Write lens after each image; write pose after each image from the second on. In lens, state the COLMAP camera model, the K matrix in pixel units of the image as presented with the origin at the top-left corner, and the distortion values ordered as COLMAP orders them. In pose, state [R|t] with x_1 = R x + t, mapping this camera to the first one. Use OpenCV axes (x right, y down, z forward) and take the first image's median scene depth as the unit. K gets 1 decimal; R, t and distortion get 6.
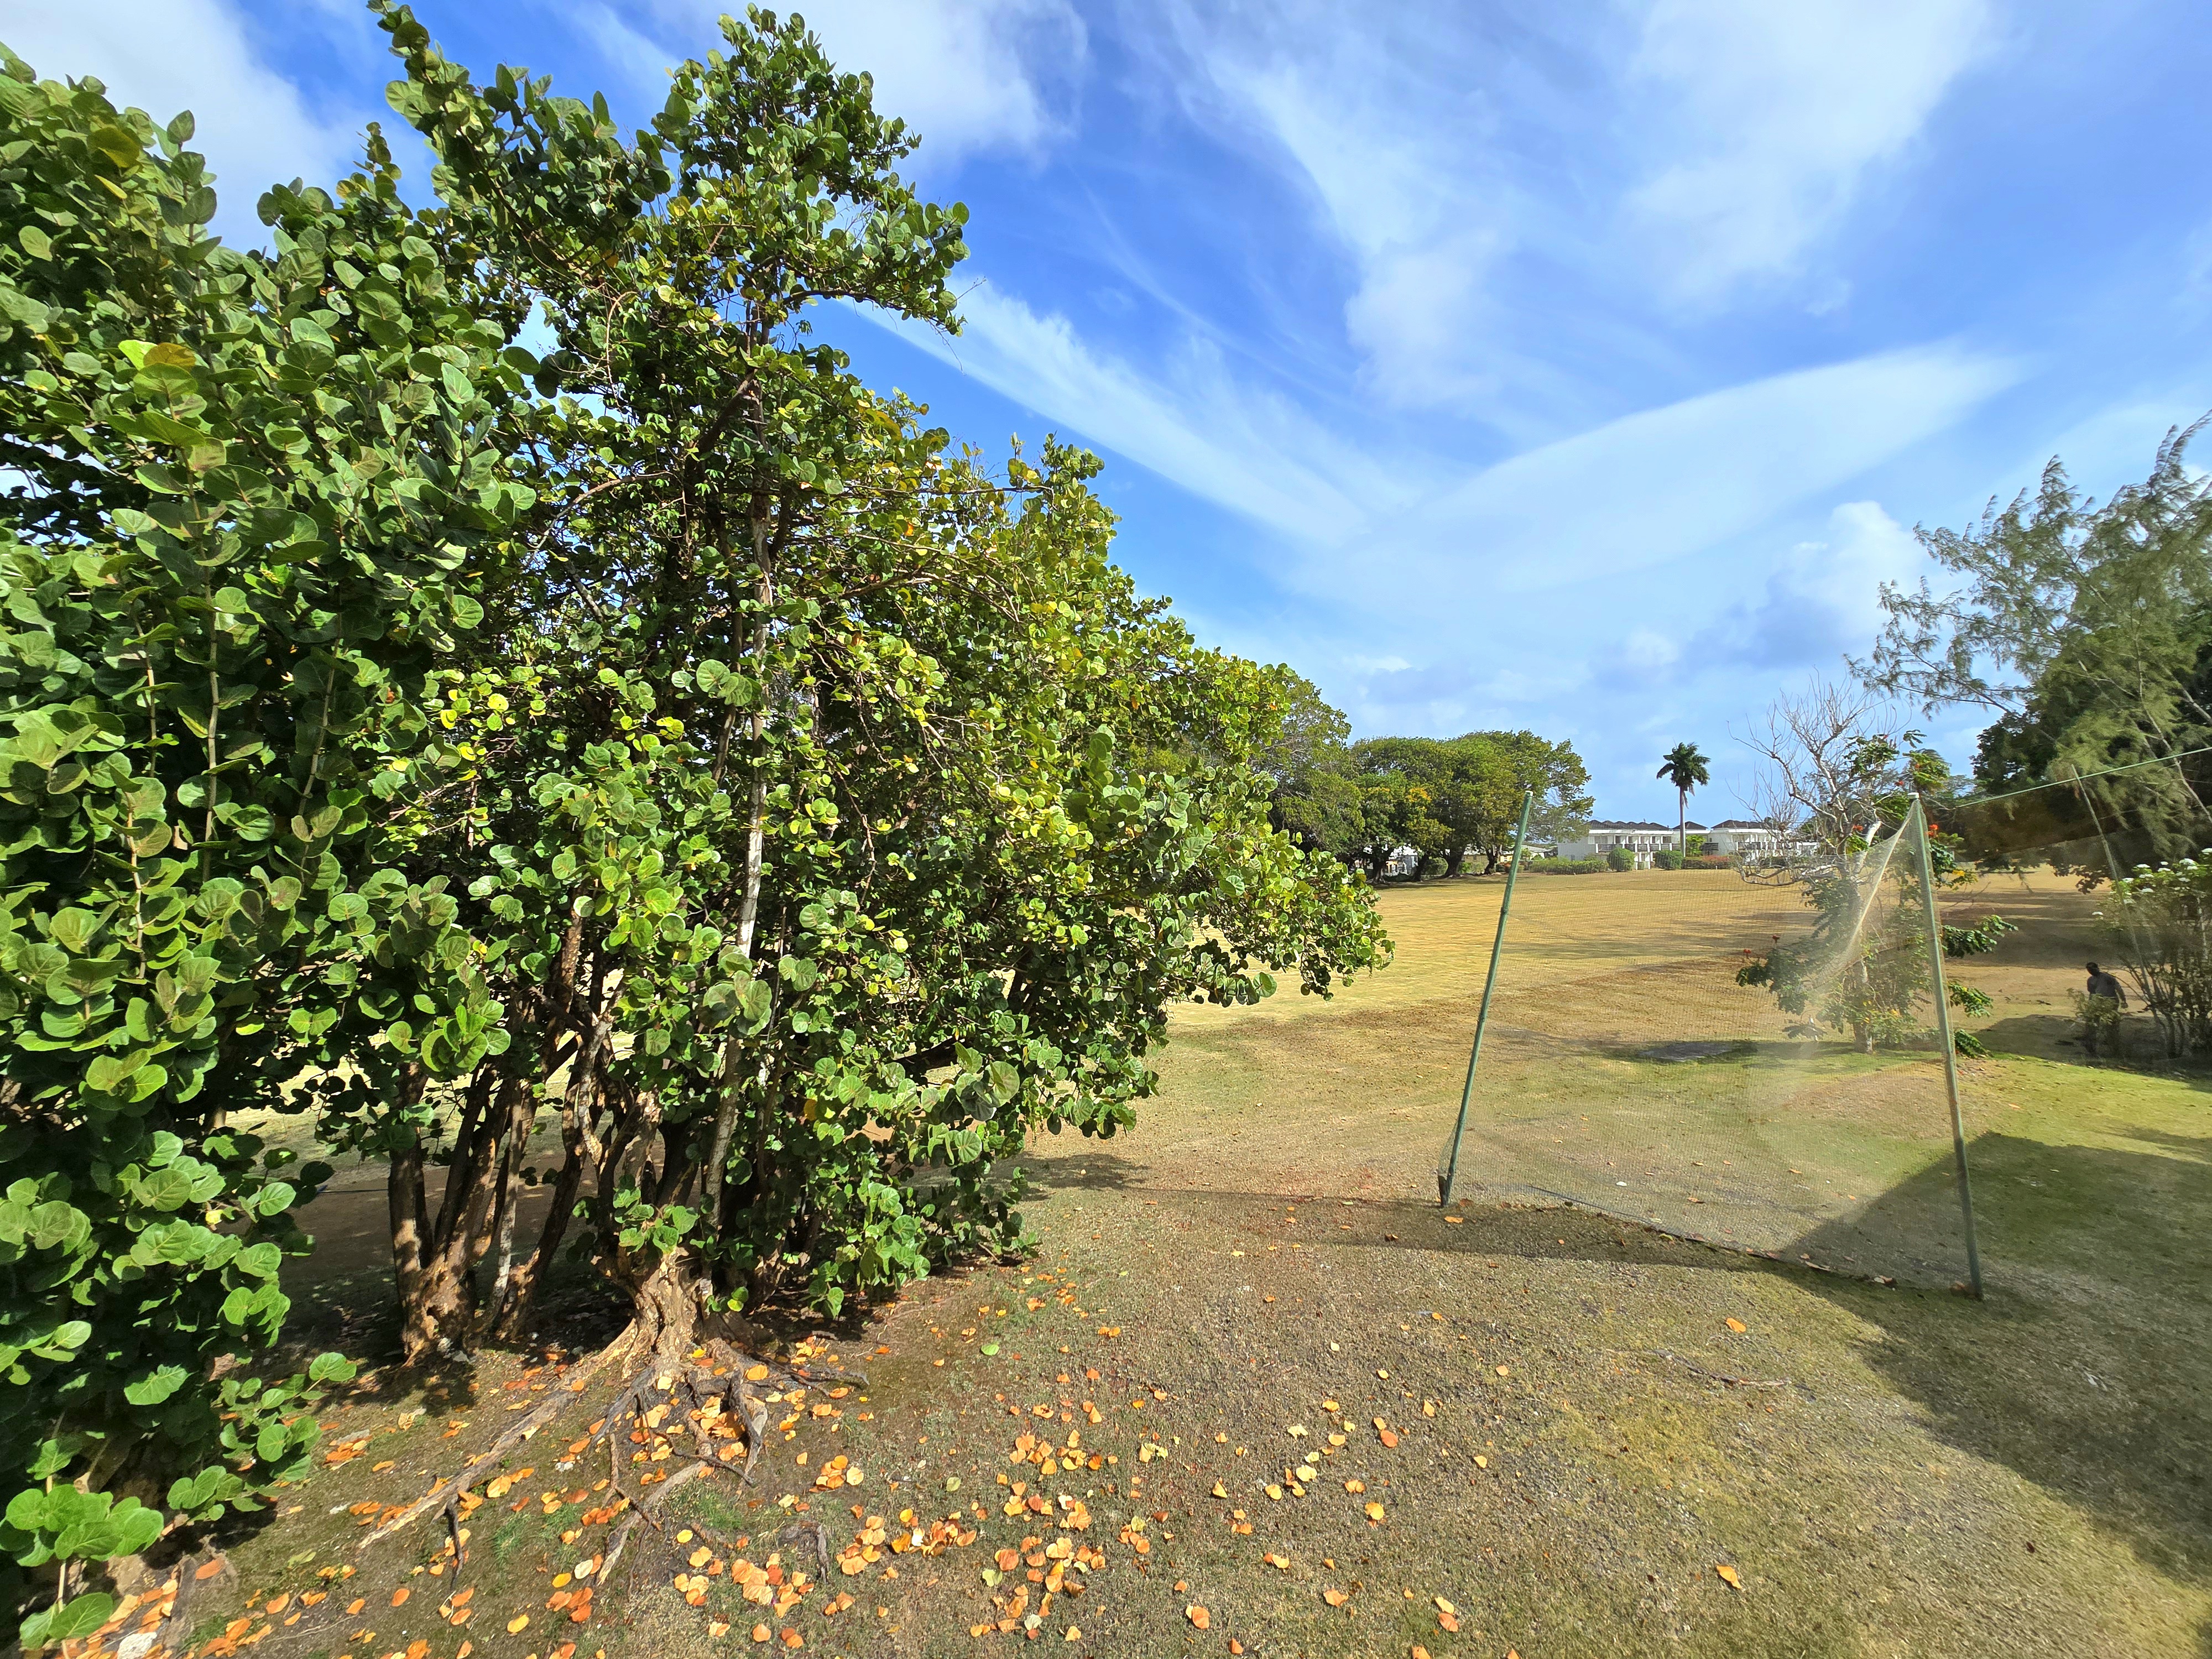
lens RADIAL K [[898.2, 0, 1111.8], [0, 898.2, 823.5], [0, 0, 1]] dist [-0.005732, 0.000211]
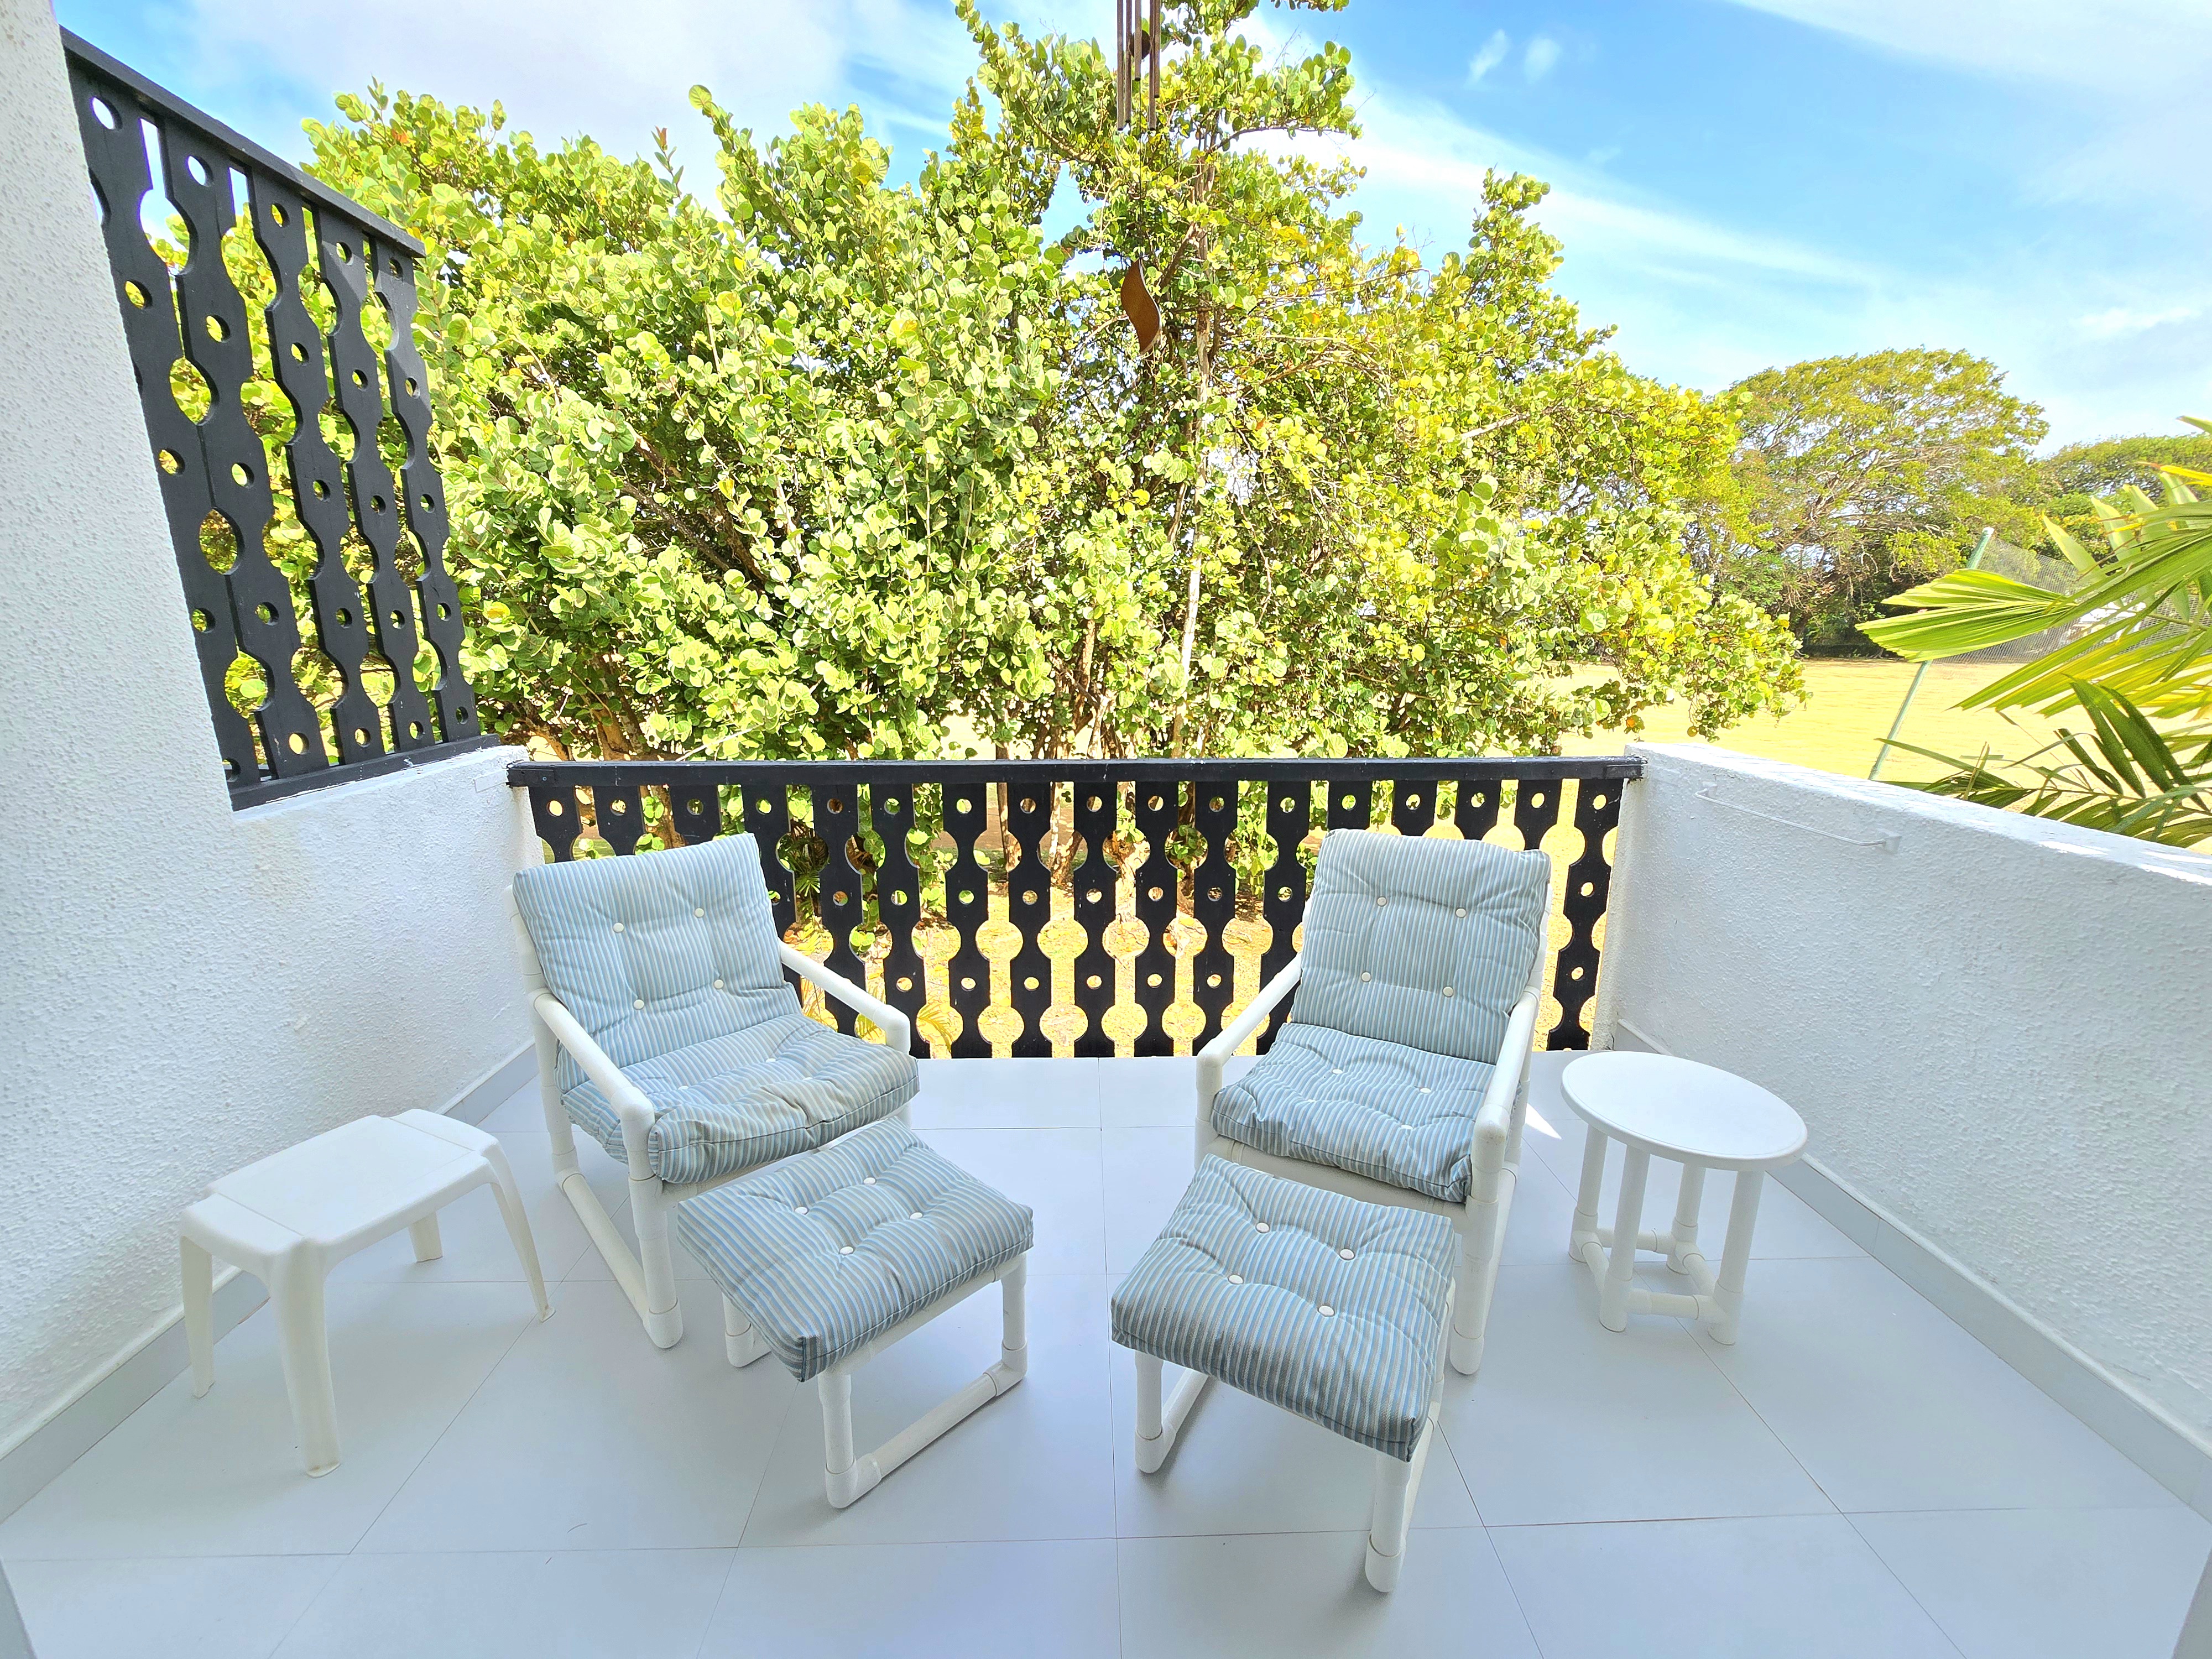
lens RADIAL K [[898.2, 0, 1113.2], [0, 898.2, 821.3], [0, 0, 1]] dist [-0.005732, 0.000211]
pose [[0.862185, 0.139885, -0.486898, 0.327993], [-0.002062, 0.962082, 0.272753, 0.005563], [0.506590, -0.234159, 0.829781, -0.473191]]
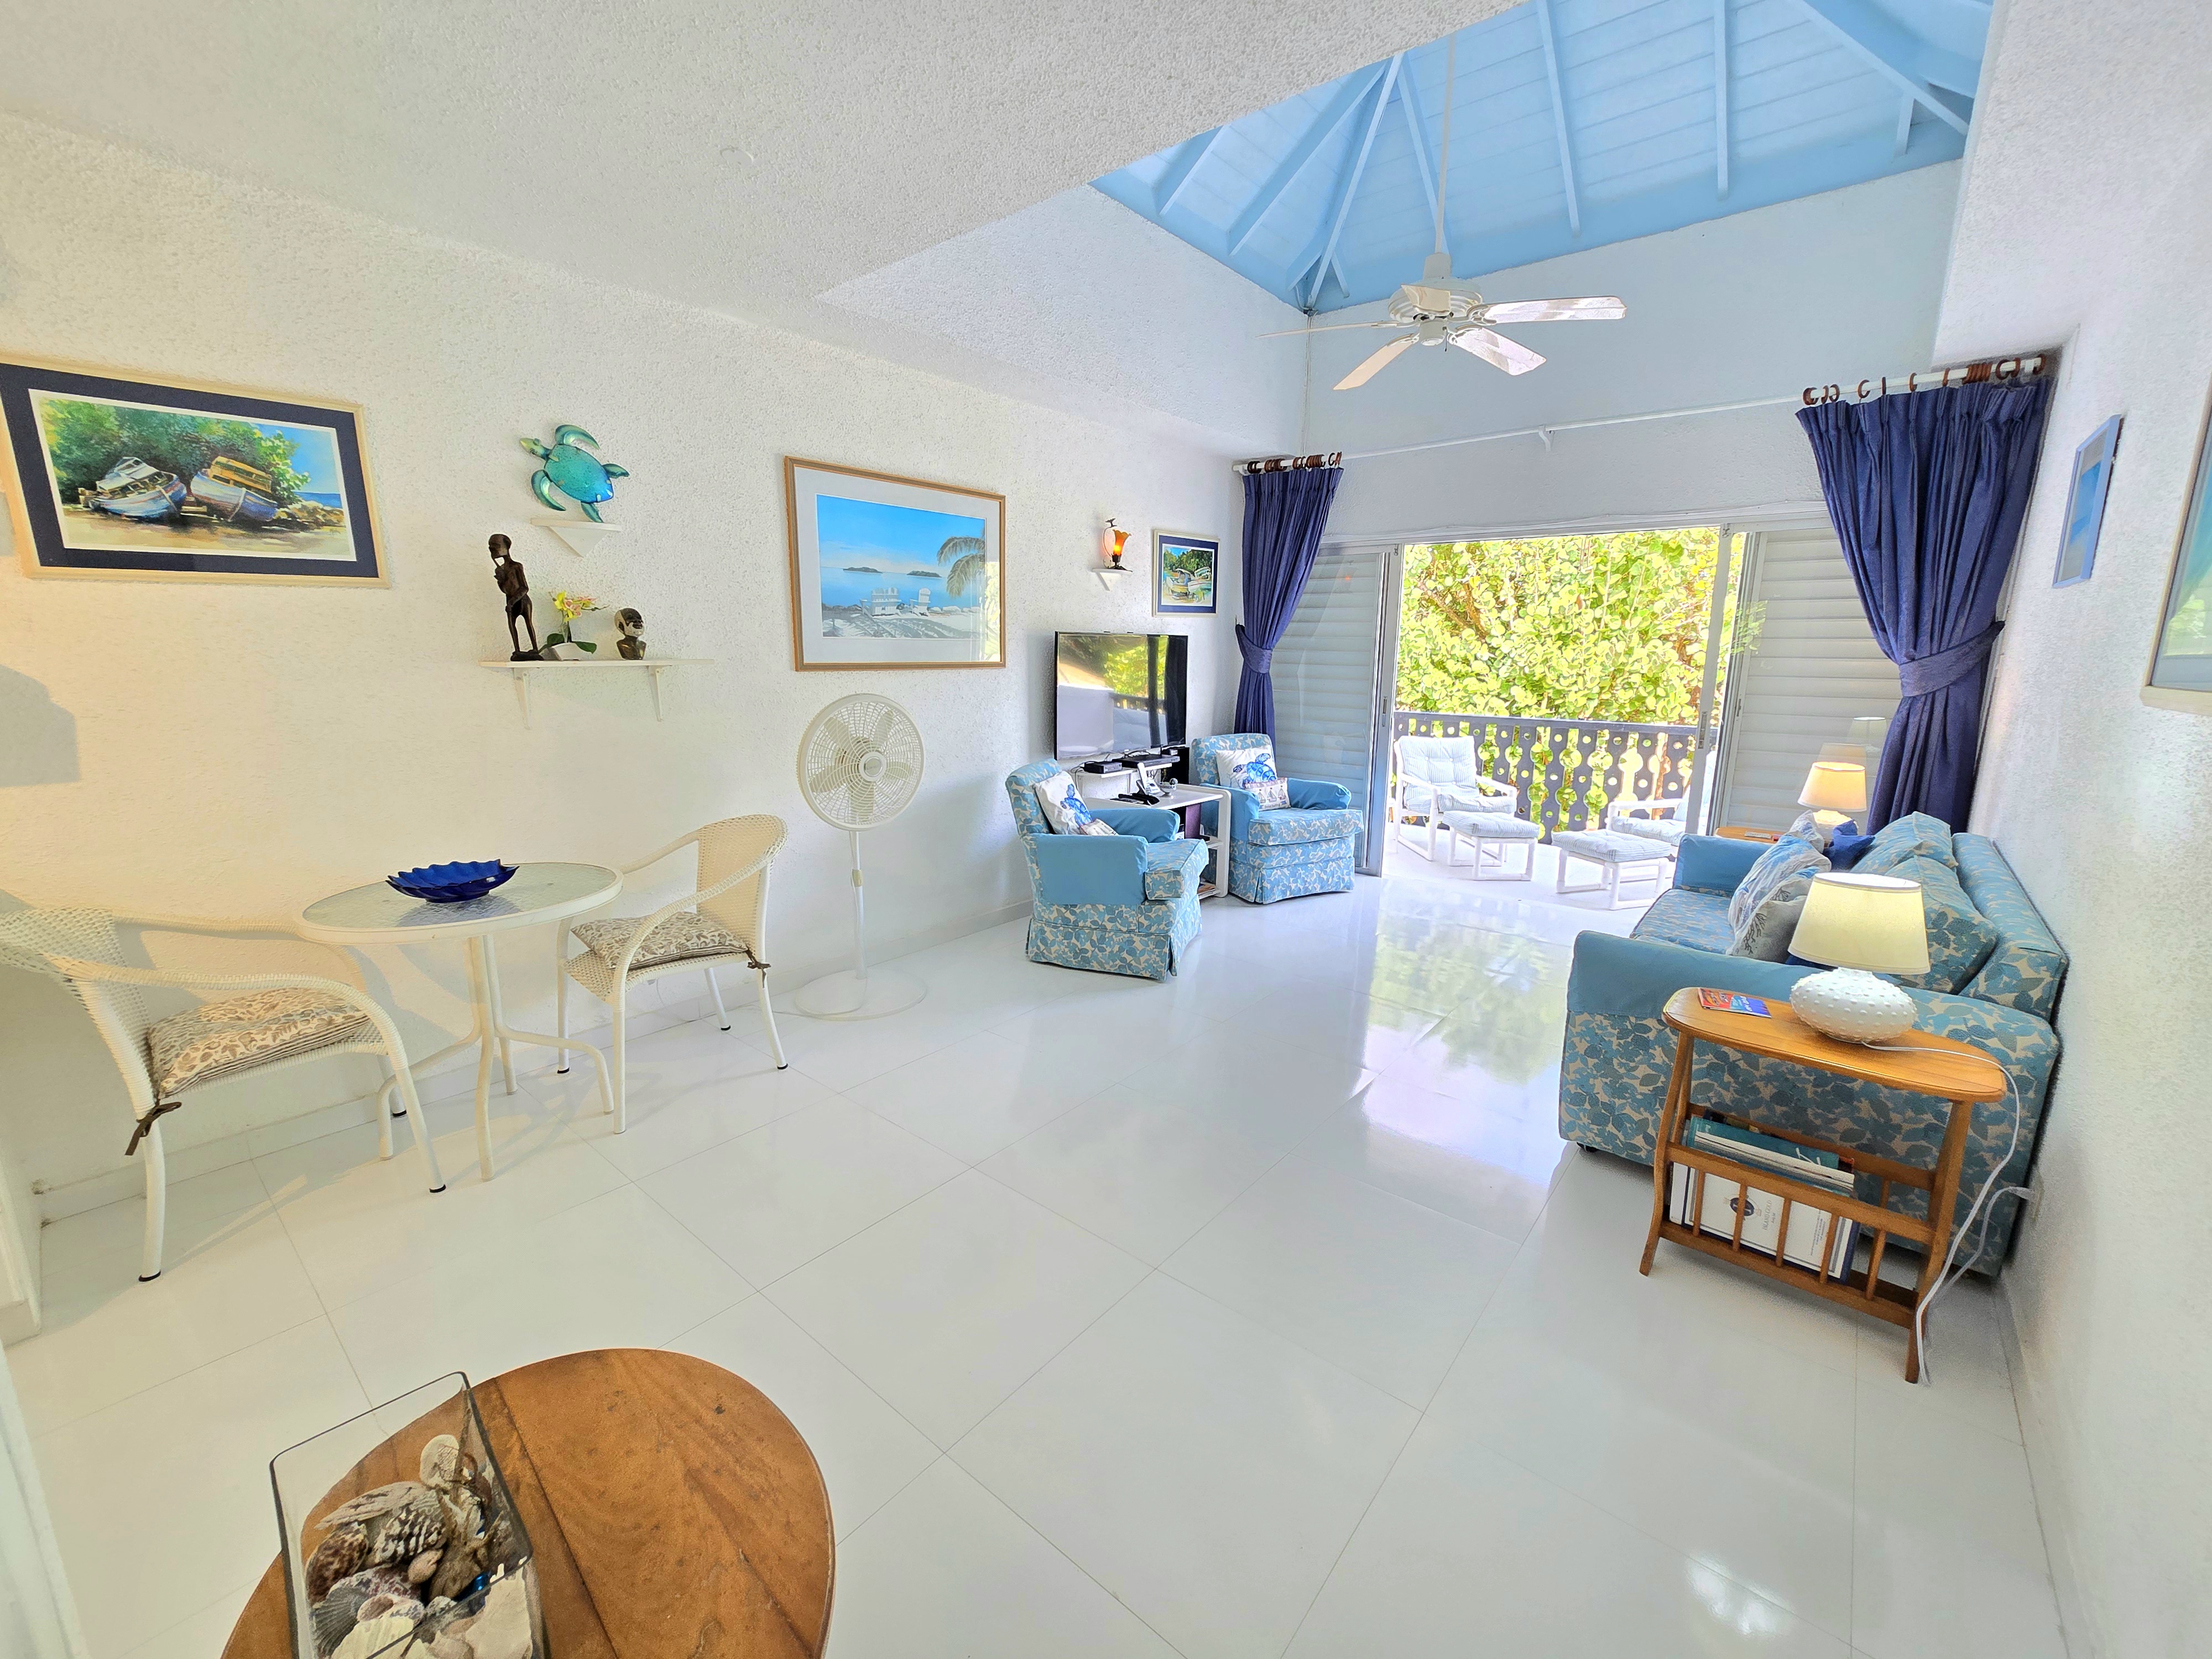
lens RADIAL K [[898.2, 0, 1118.4], [0, 898.2, 825.0], [0, 0, 1]] dist [-0.005732, 0.000211]
pose [[0.301547, 0.209551, -0.930138, 1.077022], [0.023396, 0.973629, 0.226934, -0.045331], [0.953164, -0.090193, 0.288693, -1.106173]]
